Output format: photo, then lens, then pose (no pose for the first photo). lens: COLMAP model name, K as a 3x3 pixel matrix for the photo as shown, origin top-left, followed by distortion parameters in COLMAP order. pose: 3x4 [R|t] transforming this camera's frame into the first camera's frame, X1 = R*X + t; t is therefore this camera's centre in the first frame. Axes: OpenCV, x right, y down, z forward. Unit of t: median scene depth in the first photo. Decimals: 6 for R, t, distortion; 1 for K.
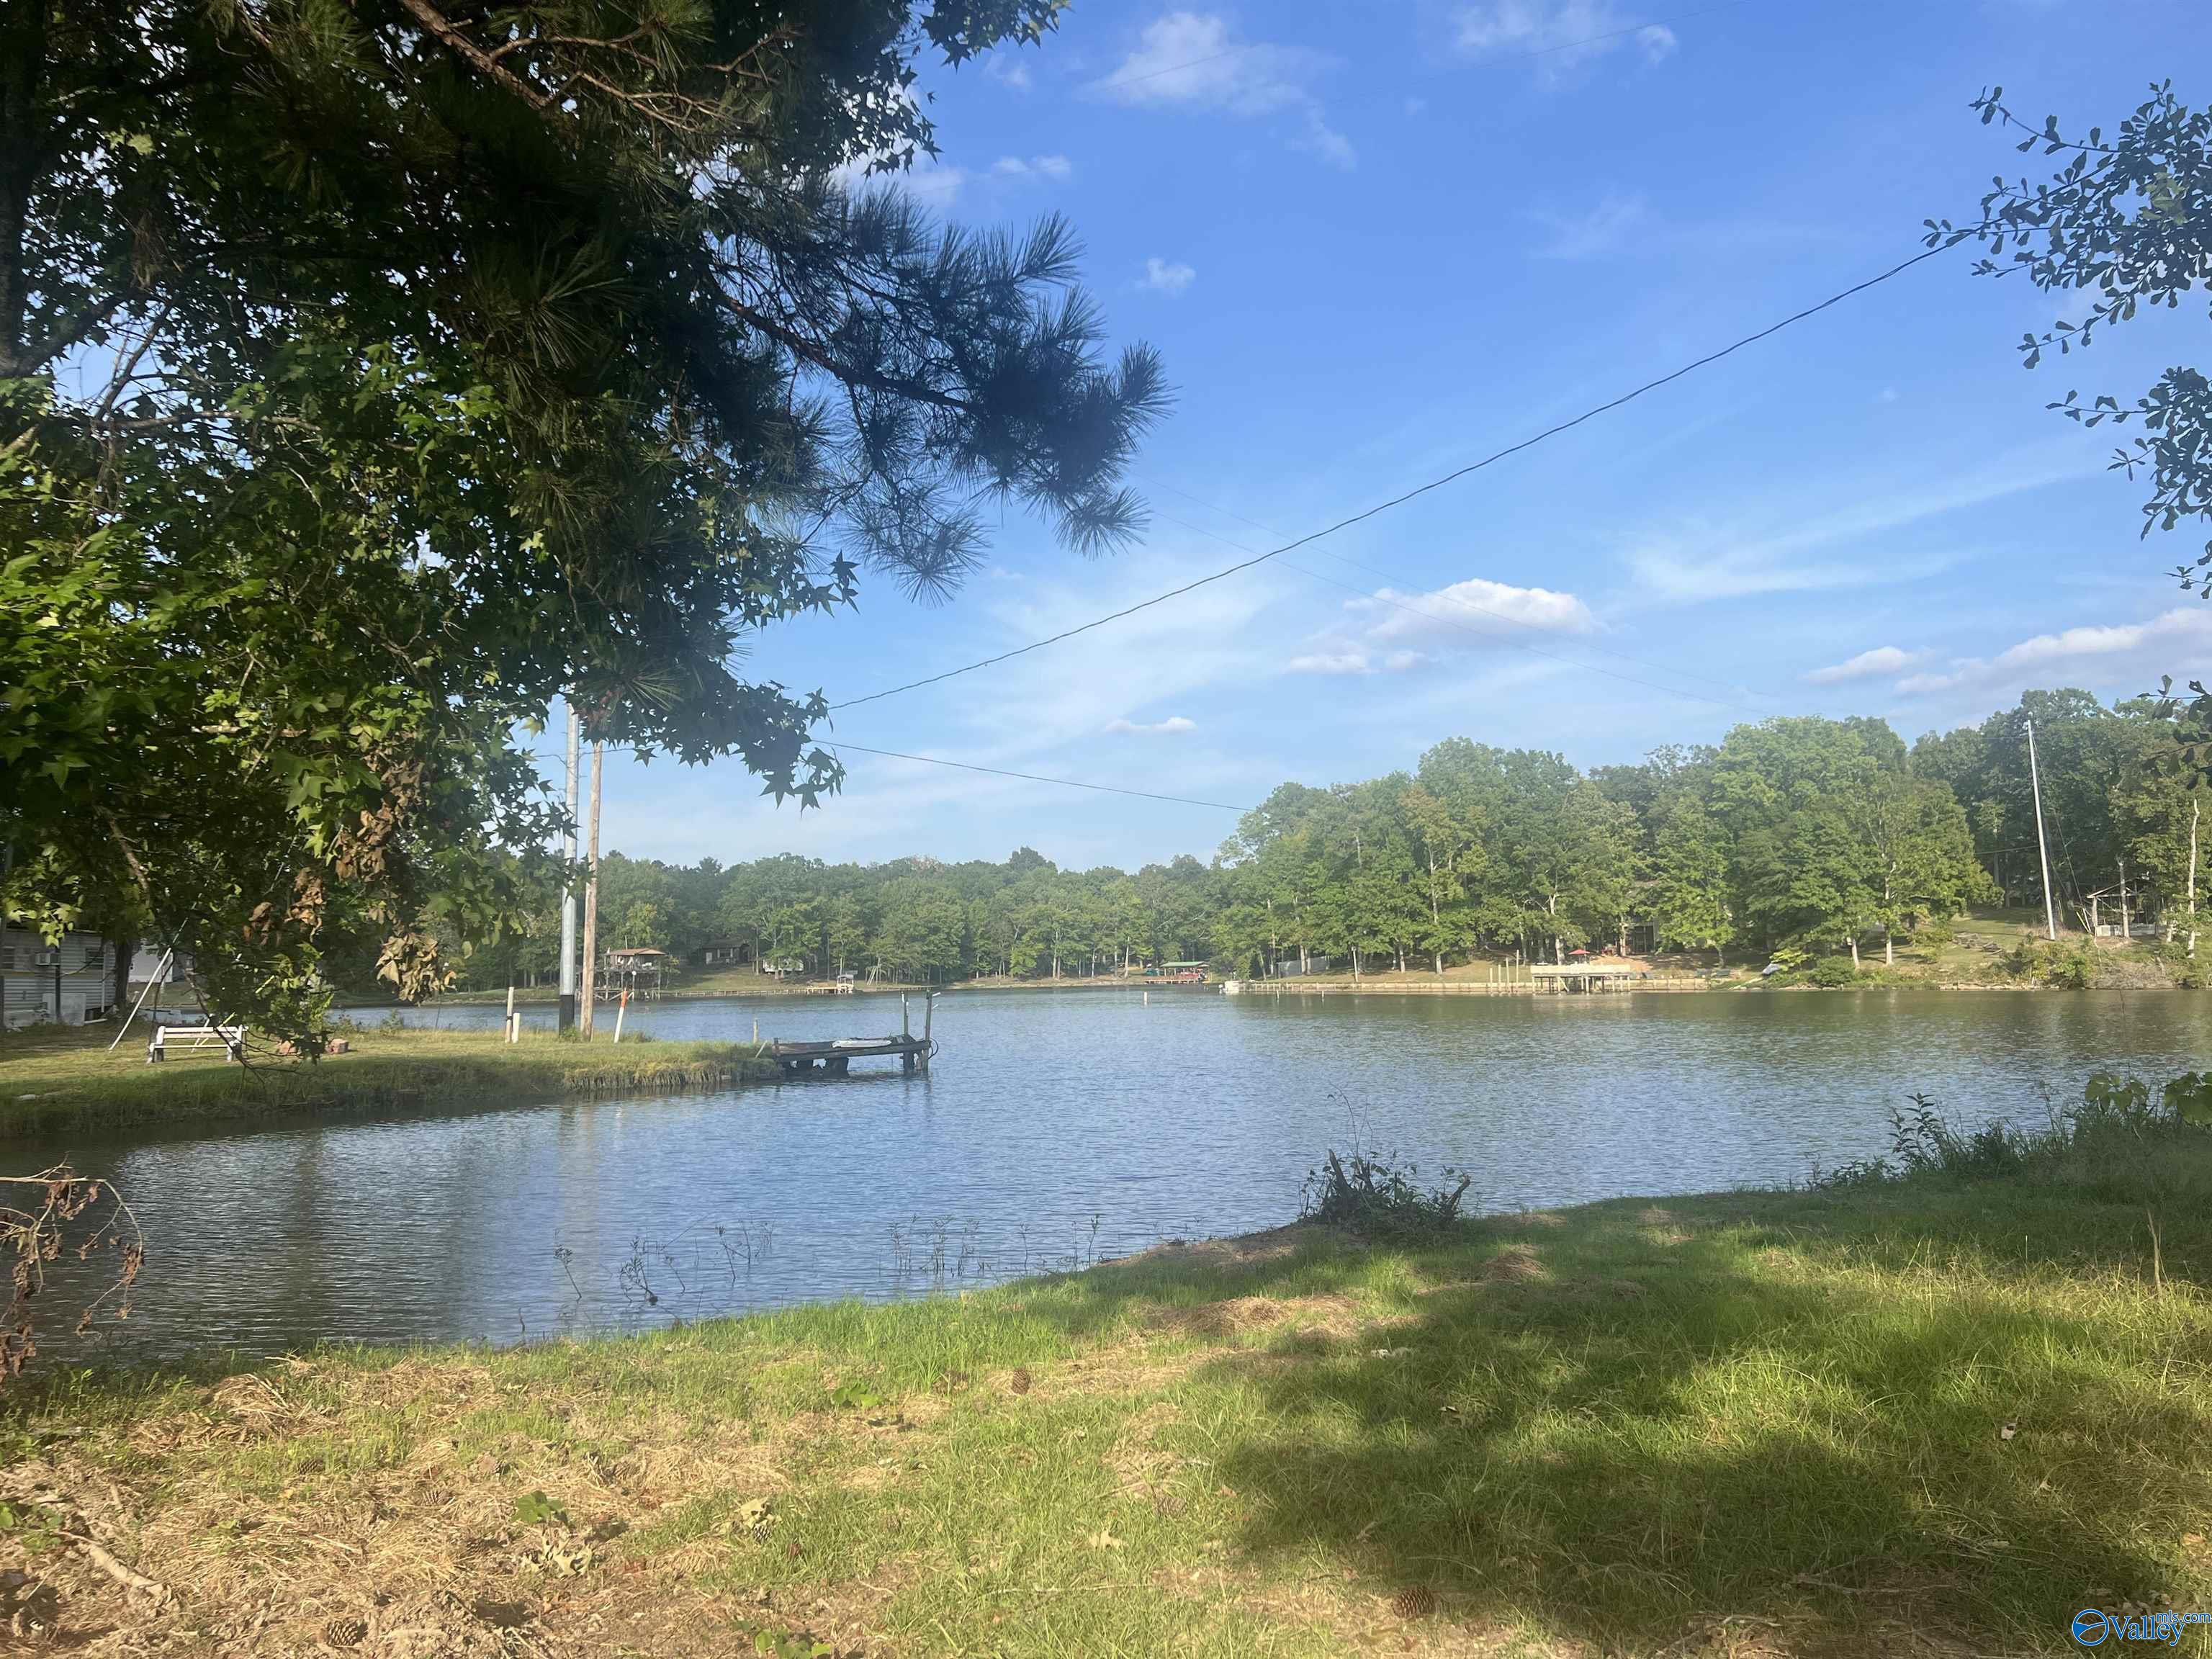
lens RADIAL K [[1663.7, 0, 1110.6], [0, 1663.7, 833.0], [0, 0, 1]] dist [0.061536, -0.066015]
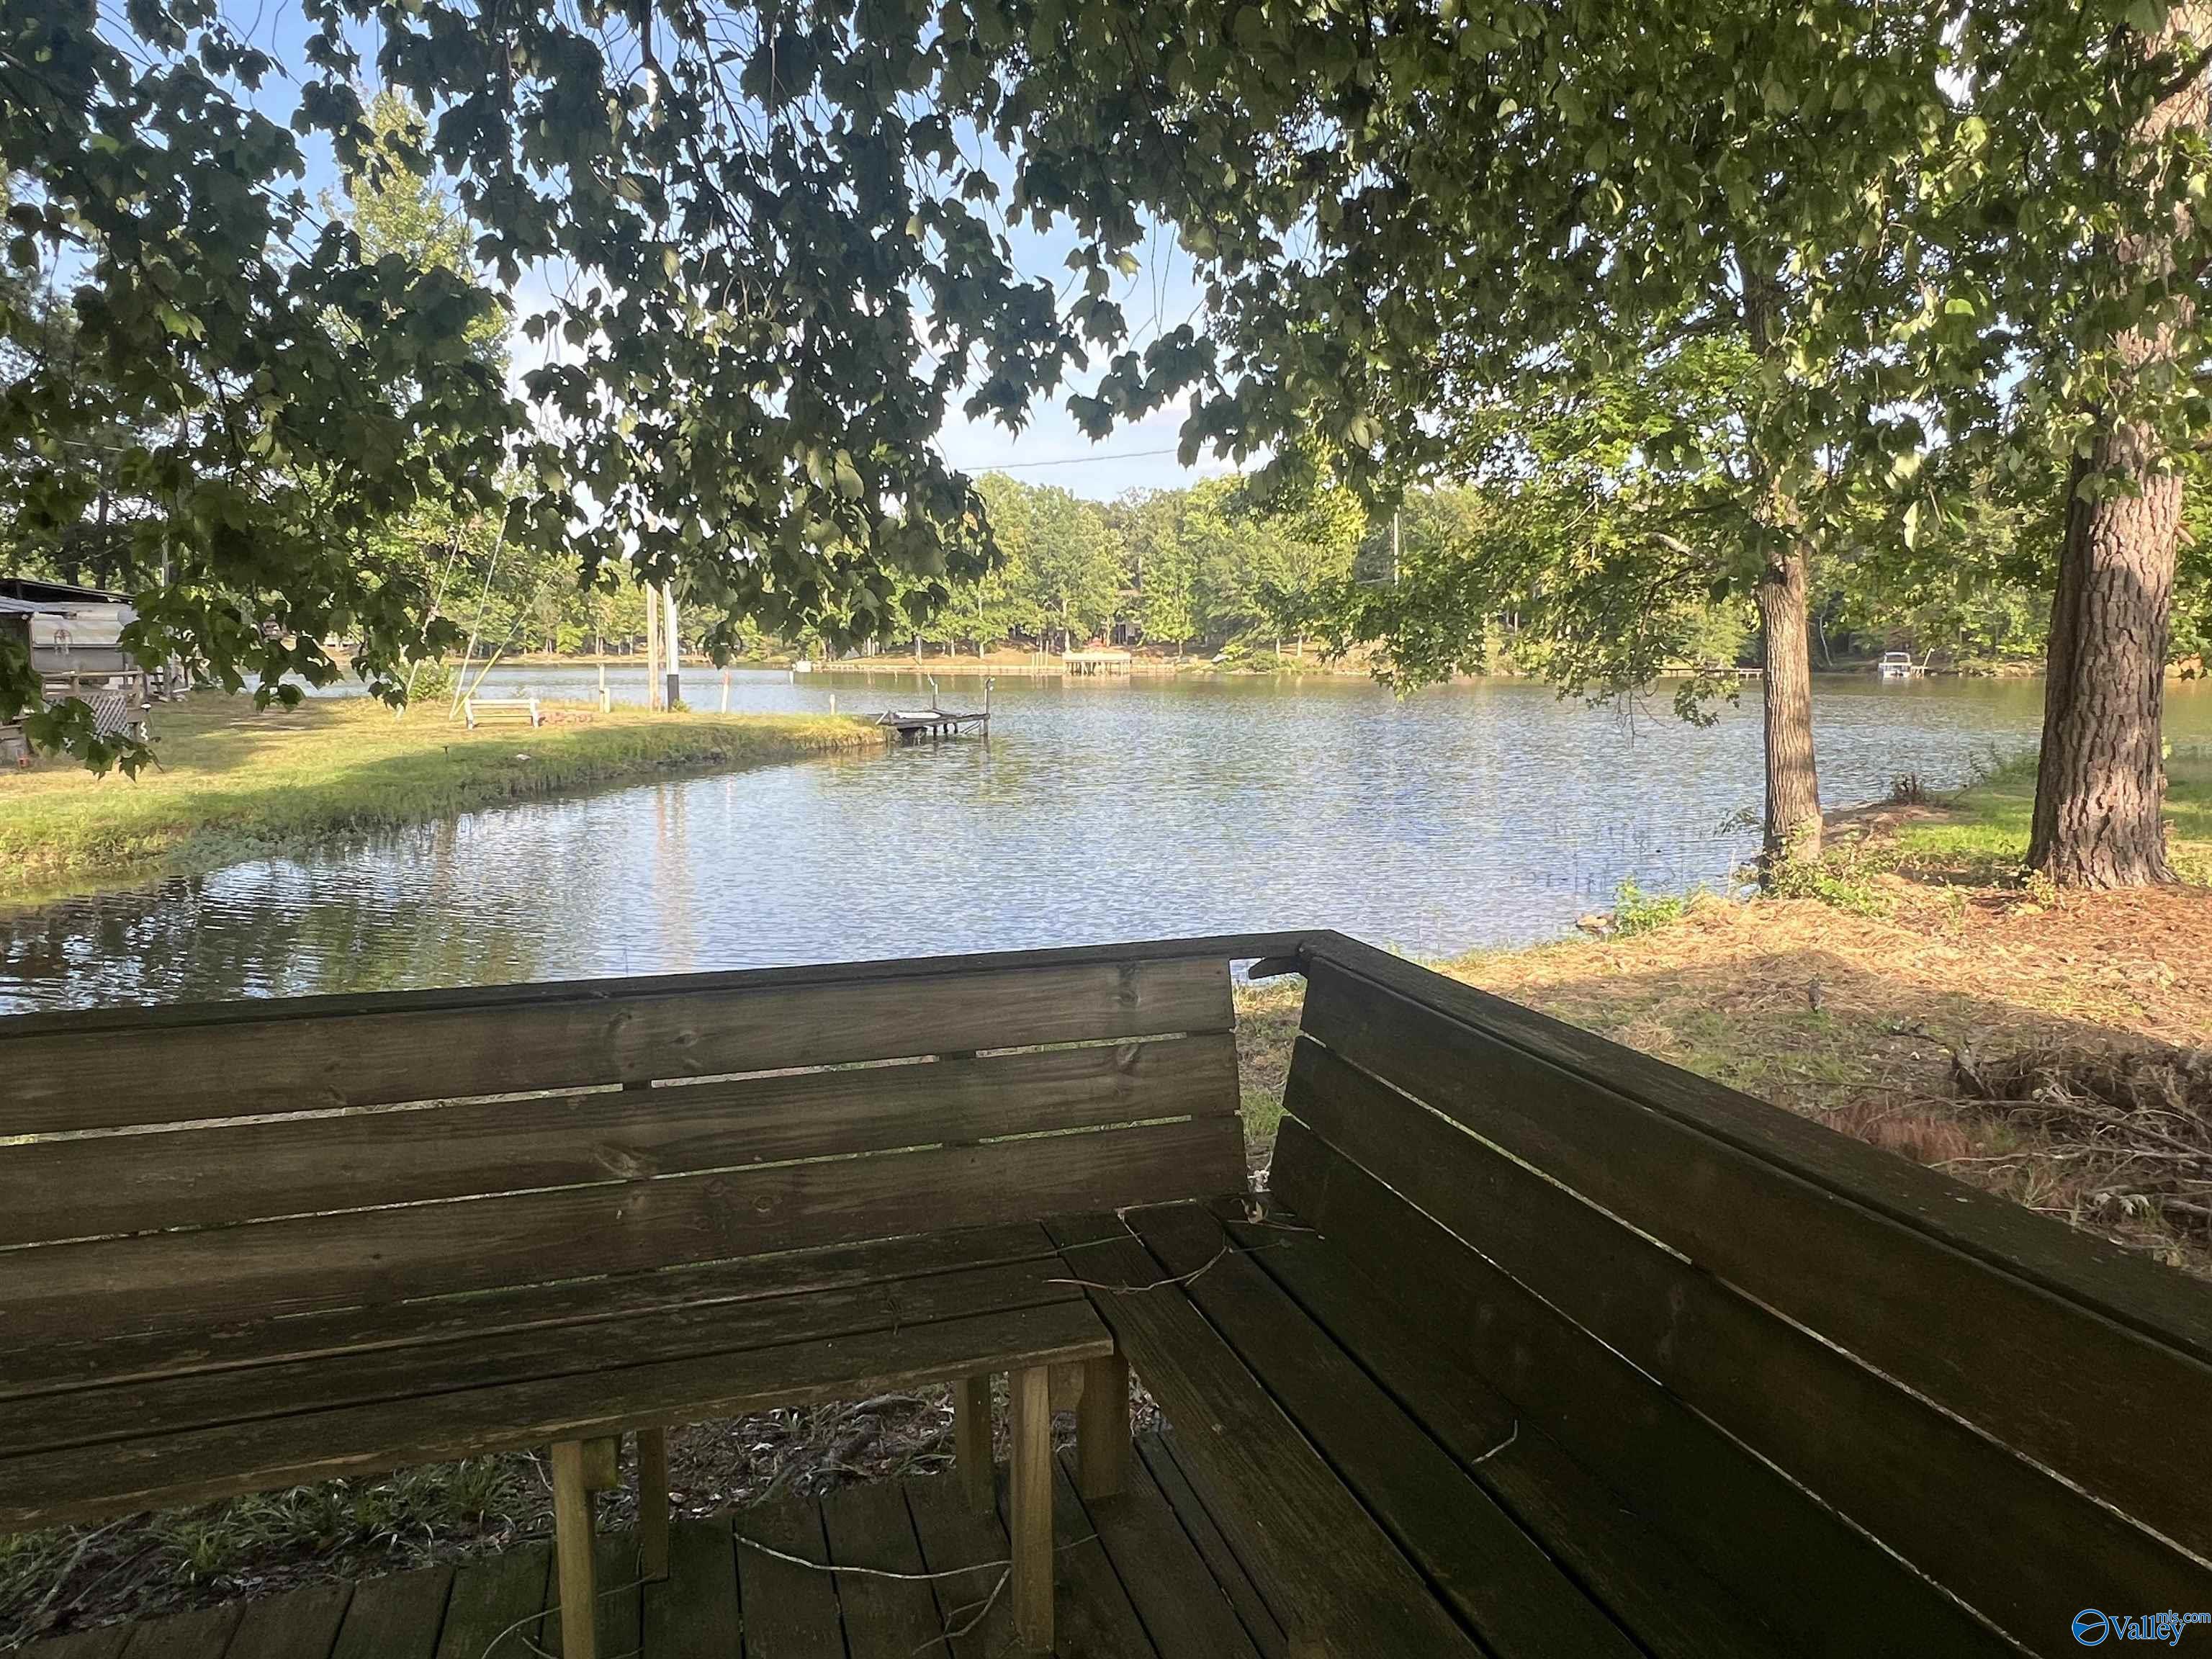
lens RADIAL K [[1346.0, 0, 1100.9], [0, 1346.0, 828.8], [0, 0, 1]] dist [-0.000288, -0.000594]
pose [[0.927901, -0.031623, 0.371483, -0.111137], [-0.047645, 0.978169, 0.202276, -0.002180], [-0.369769, -0.205392, 0.906137, -0.011815]]
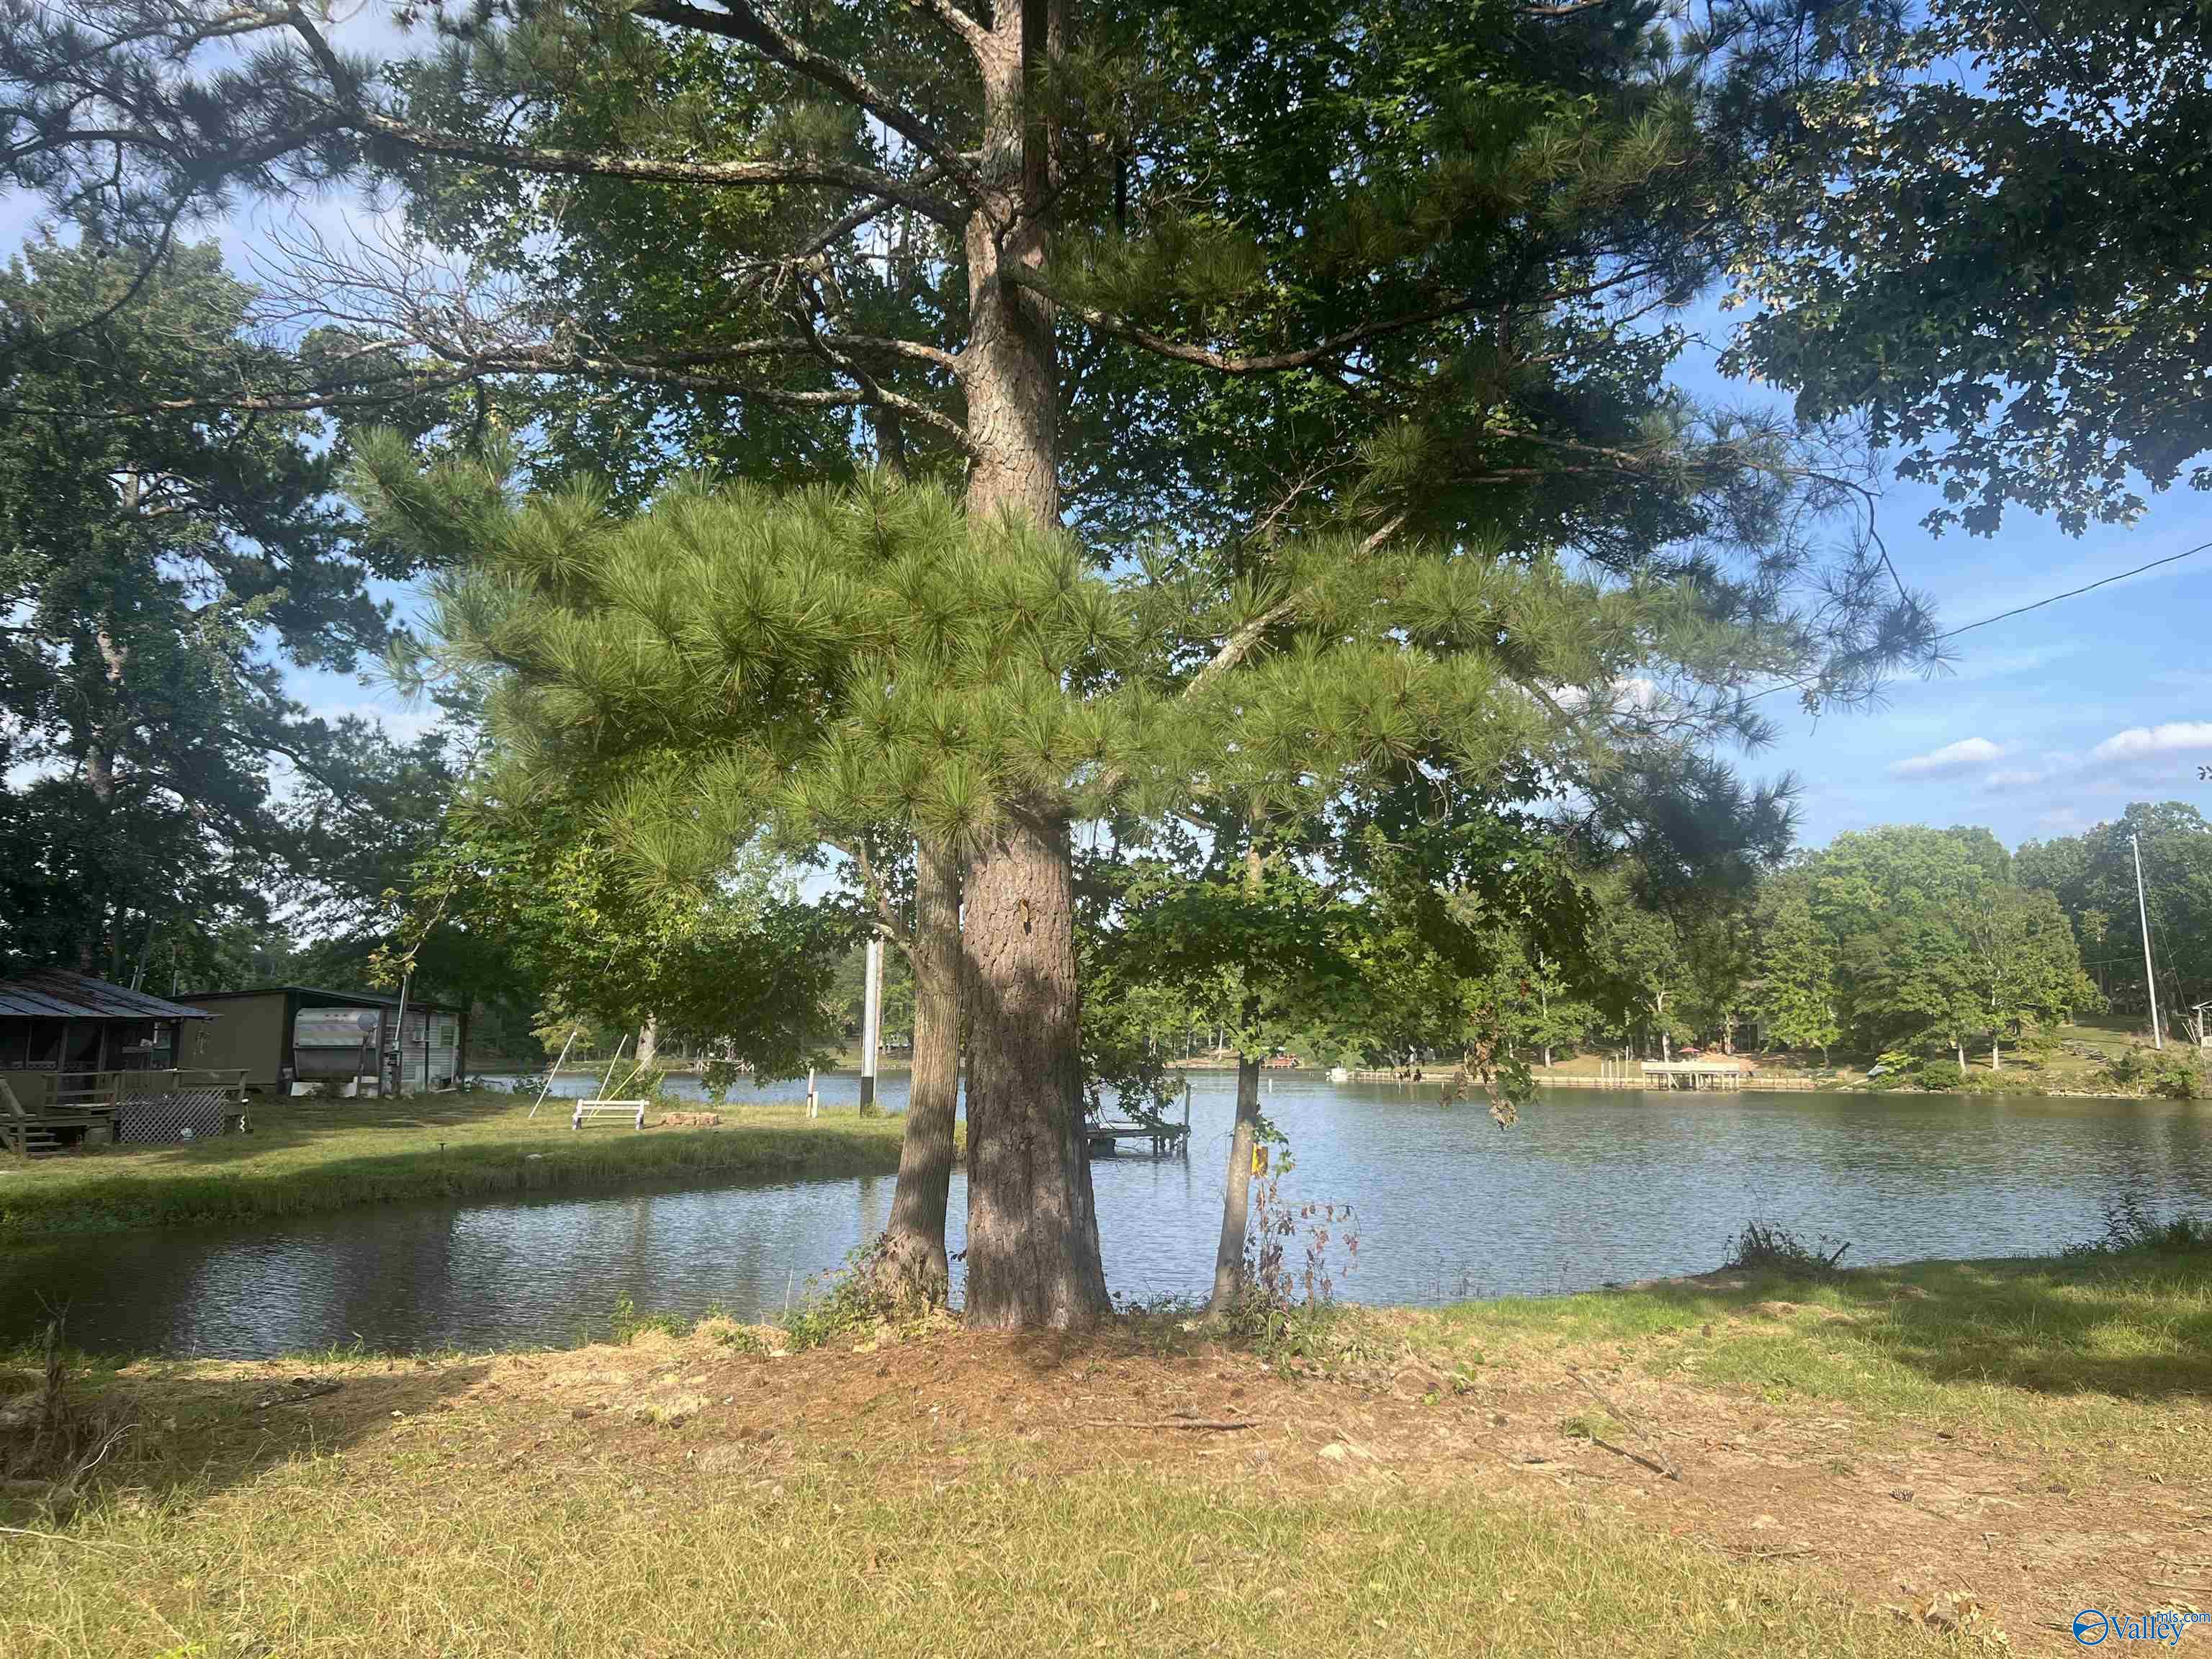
lens RADIAL K [[1663.7, 0, 1121.2], [0, 1663.7, 850.0], [0, 0, 1]] dist [0.061536, -0.066015]
pose [[0.999140, 0.018647, -0.037028, -0.029734], [-0.020005, 0.999128, -0.036640, -0.006290], [0.036312, 0.037350, 0.998642, -0.043414]]
